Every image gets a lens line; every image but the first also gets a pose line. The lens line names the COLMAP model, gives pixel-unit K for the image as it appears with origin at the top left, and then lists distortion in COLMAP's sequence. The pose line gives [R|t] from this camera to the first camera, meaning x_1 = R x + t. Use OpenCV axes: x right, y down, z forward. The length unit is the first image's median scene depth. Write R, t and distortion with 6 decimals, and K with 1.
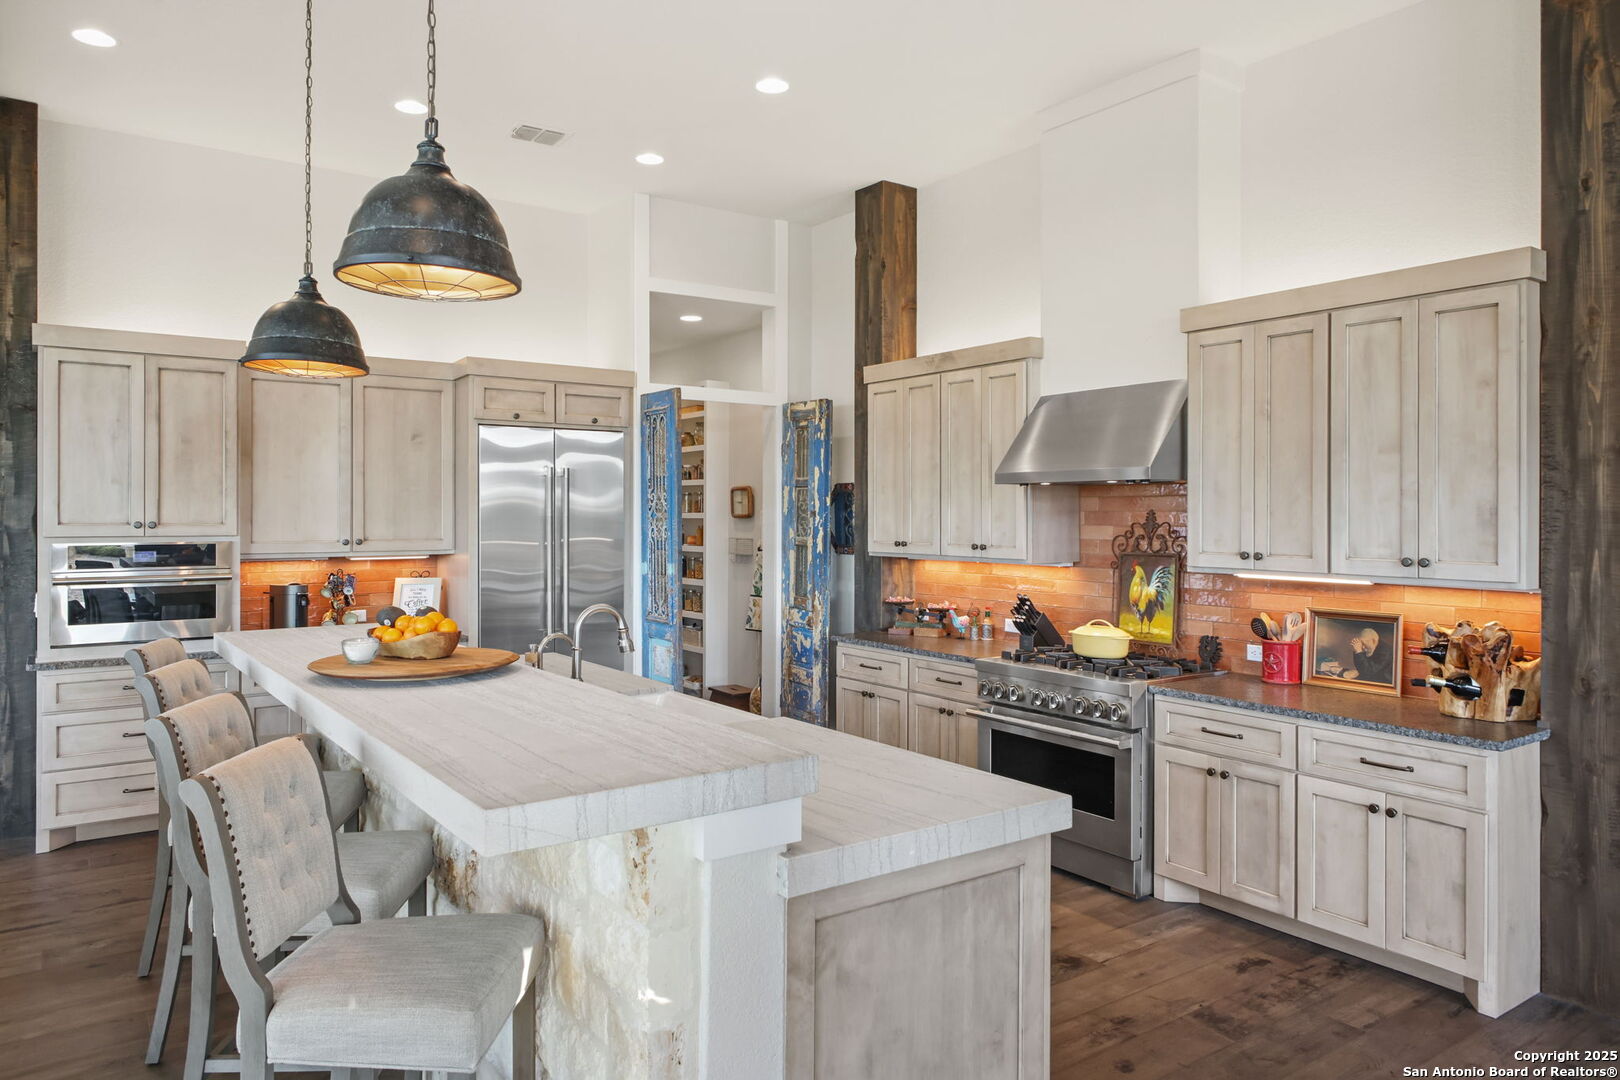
lens RADIAL K [[1068.3, 0, 810.4], [0, 1068.3, 531.0], [0, 0, 1]] dist [0.002229, -0.000667]
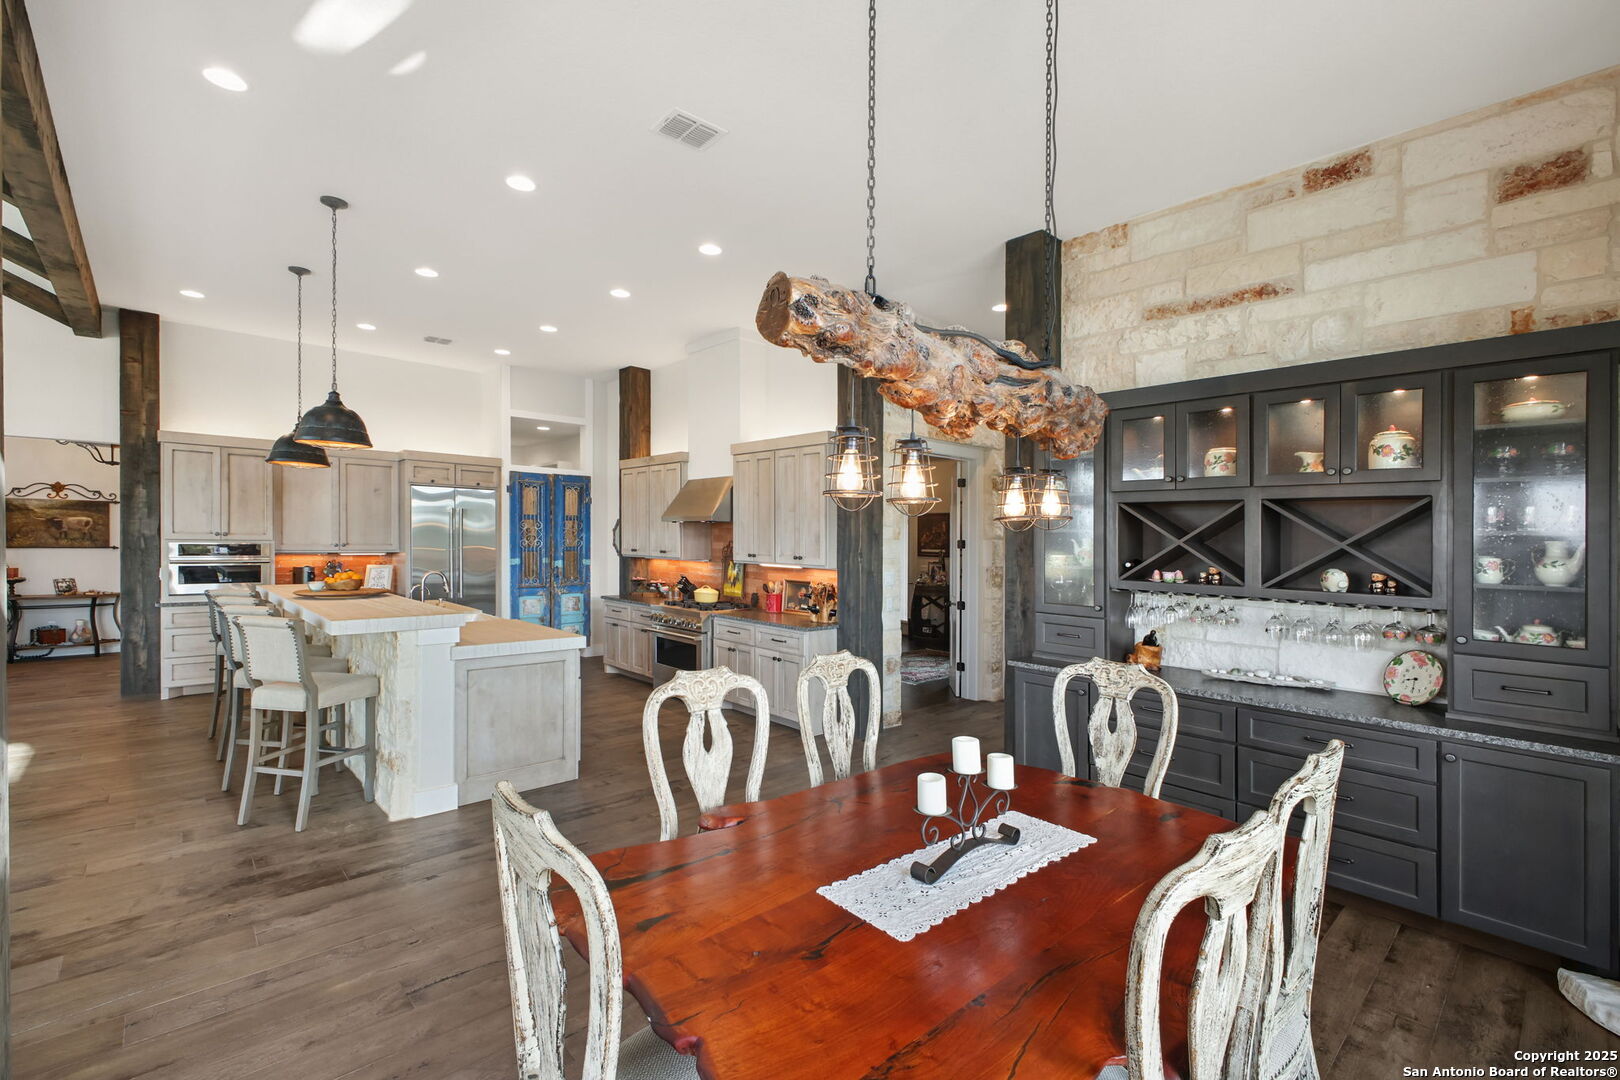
lens RADIAL K [[712.0, 0, 807.9], [0, 712.0, 565.5], [0, 0, 1]] dist [-0.001032, 0.000127]
pose [[0.991594, 0.011414, 0.128882, 0.274055], [-0.014473, 0.999635, 0.022829, 0.006808], [-0.128575, -0.024503, 0.991397, -0.428412]]
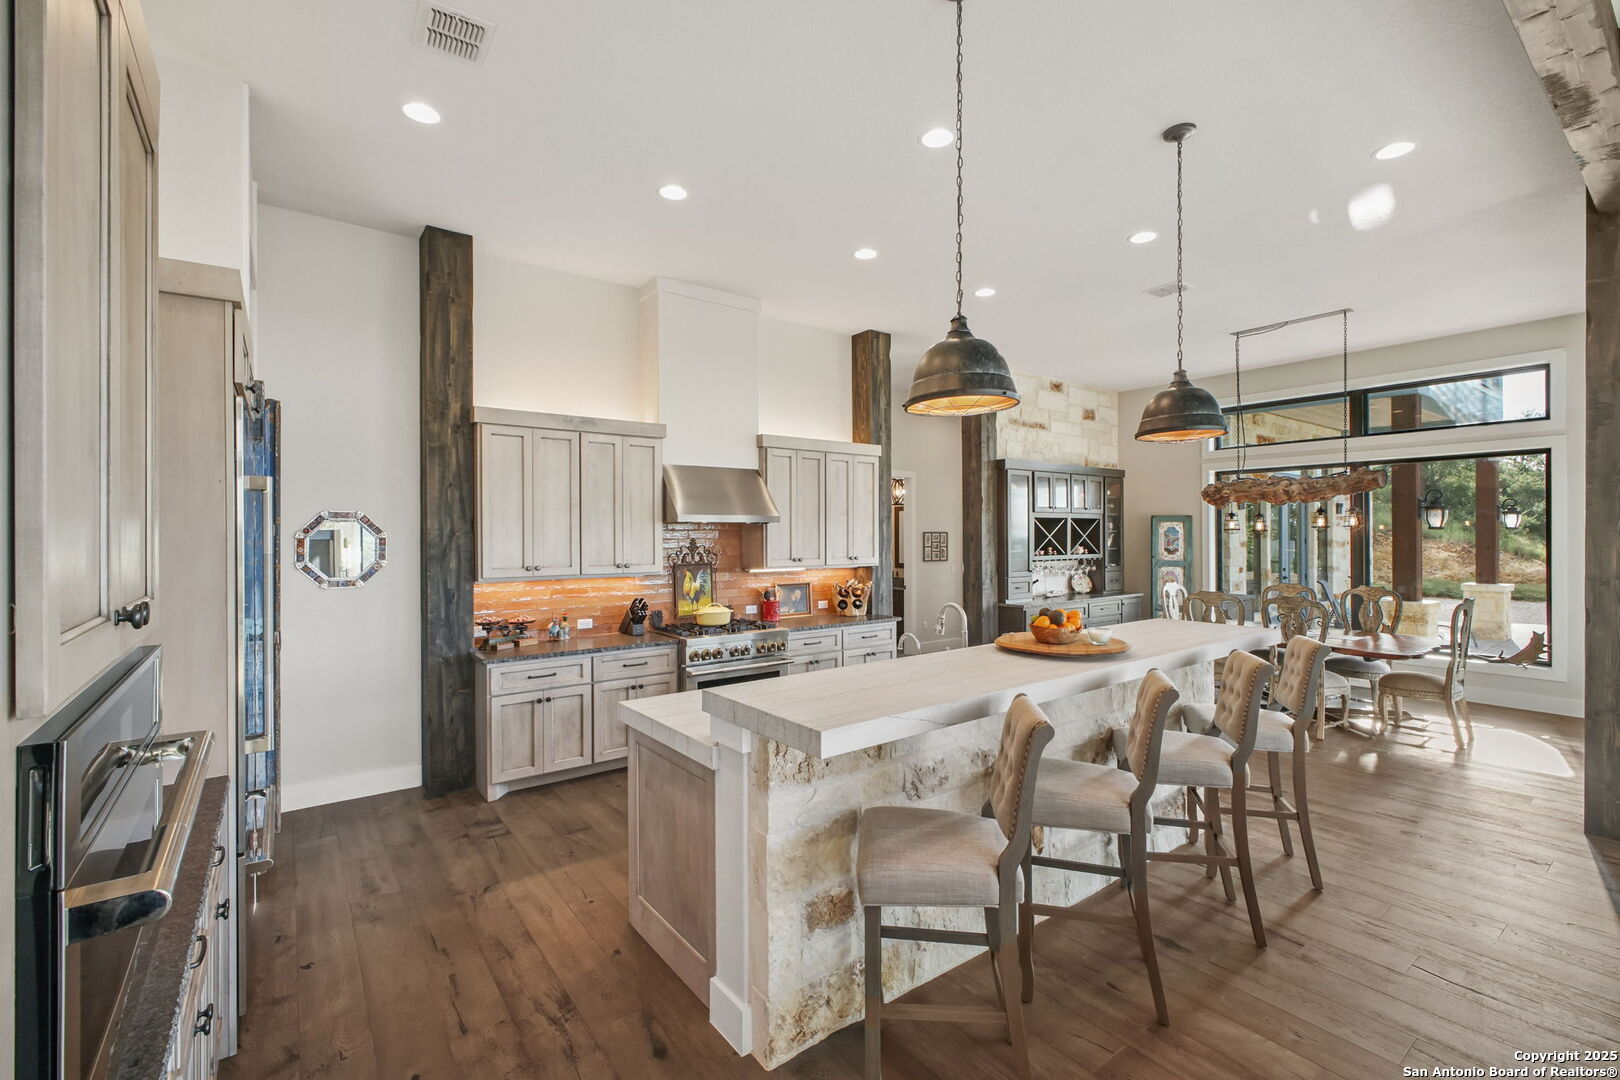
lens RADIAL K [[712.0, 0, 808.5], [0, 712.0, 538.4], [0, 0, 1]] dist [-0.001032, 0.000127]
pose [[-0.034695, -0.006880, 0.999374, -0.820176], [0.020863, 0.999753, 0.007607, -0.023866], [-0.999180, 0.021114, -0.034543, 0.841207]]
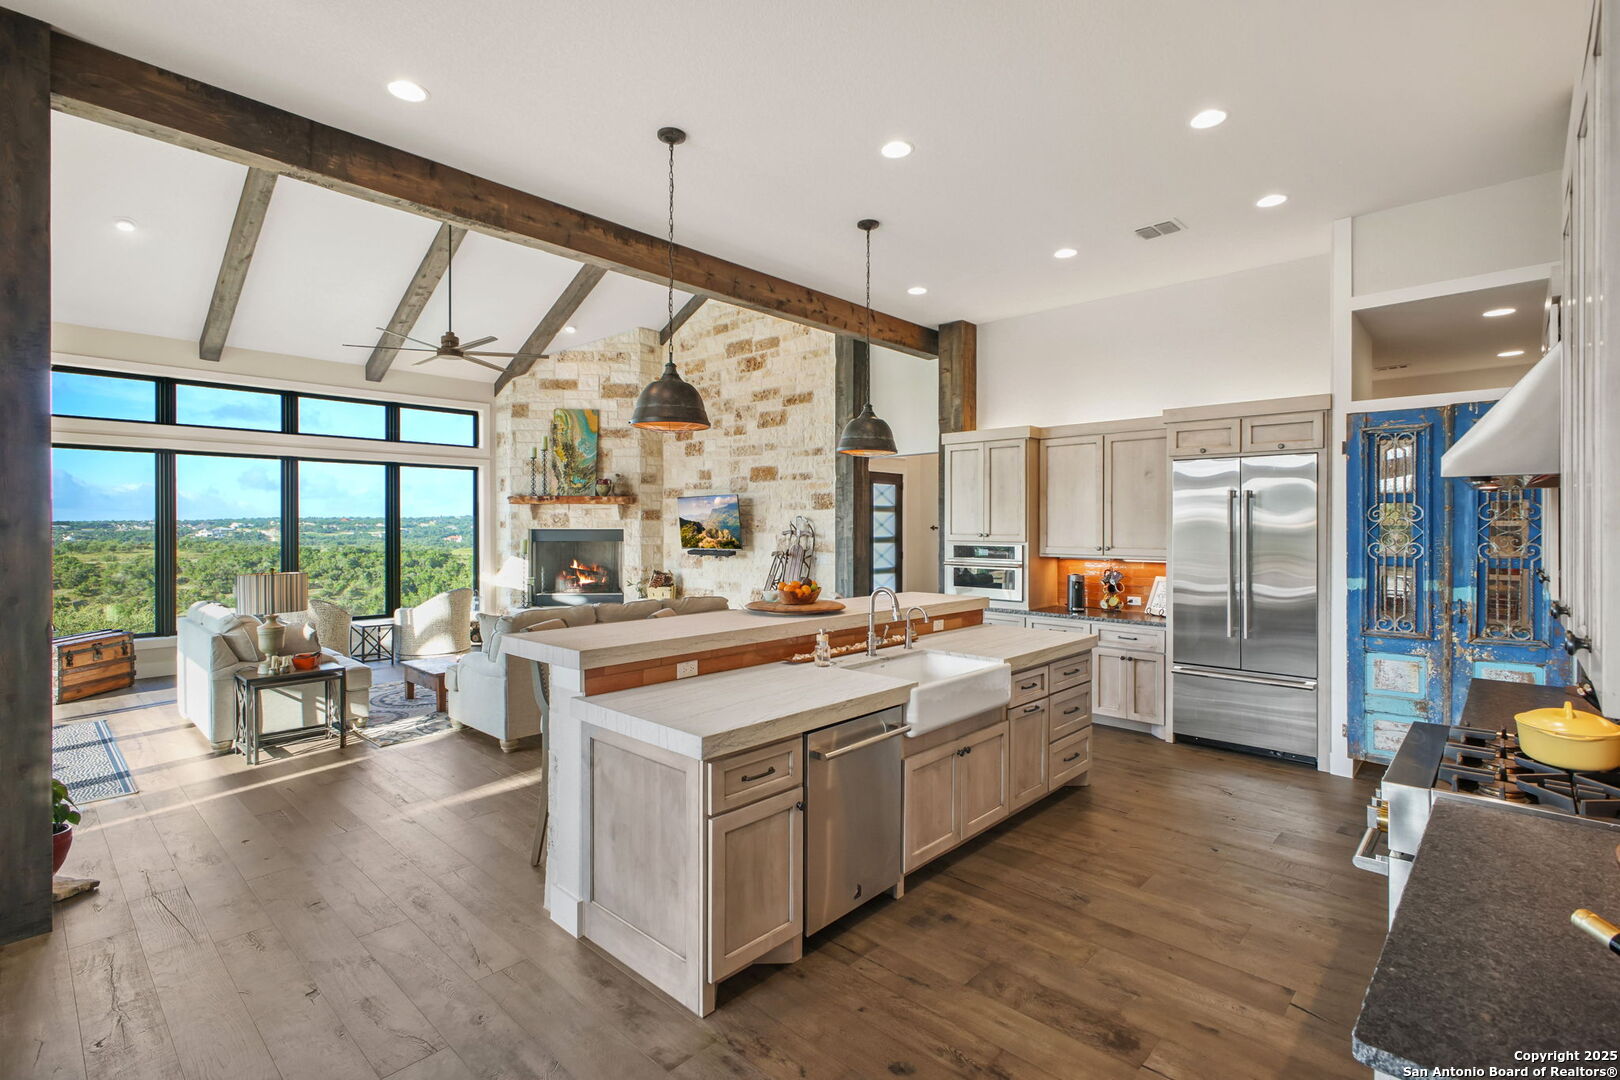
lens RADIAL K [[760.9, 0, 811.3], [0, 760.9, 540.9], [0, 0, 1]] dist [0.002117, -0.000084]
pose [[0.201612, 0.017791, -0.979304, 0.583992], [-0.016889, 0.999750, 0.014686, -0.010027], [0.979320, 0.013578, 0.201862, 0.447923]]
